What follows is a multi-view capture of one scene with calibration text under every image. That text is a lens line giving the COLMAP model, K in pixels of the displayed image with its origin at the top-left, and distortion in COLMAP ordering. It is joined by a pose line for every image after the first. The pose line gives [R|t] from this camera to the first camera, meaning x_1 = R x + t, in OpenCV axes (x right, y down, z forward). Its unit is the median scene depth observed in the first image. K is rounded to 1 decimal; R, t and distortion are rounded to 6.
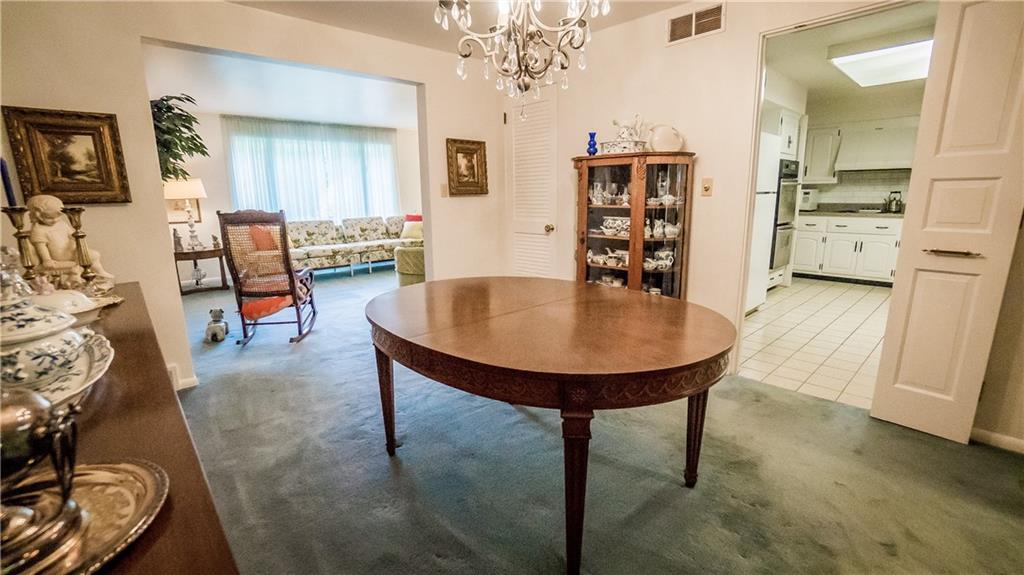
lens RADIAL K [[450.8, 0, 506.8], [0, 450.8, 291.8], [0, 0, 1]] dist [-0.062482, 0.023272]
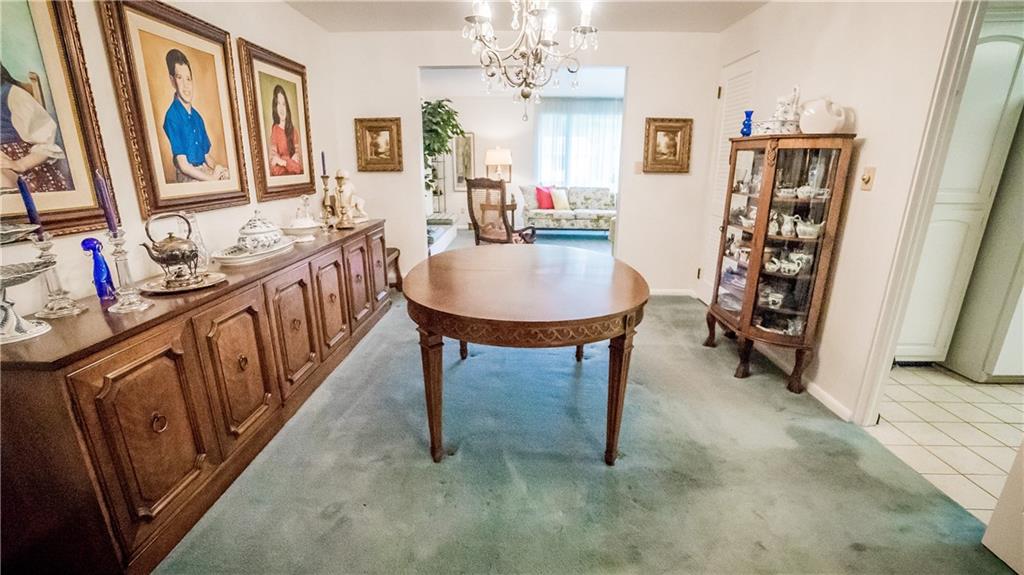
lens RADIAL K [[450.8, 0, 506.8], [0, 450.8, 291.8], [0, 0, 1]] dist [-0.062482, 0.023272]
pose [[0.717389, 0.211519, -0.663787, 0.526144], [-0.161479, 0.977333, 0.136913, -0.045337], [0.677701, 0.008967, 0.735283, 0.023851]]
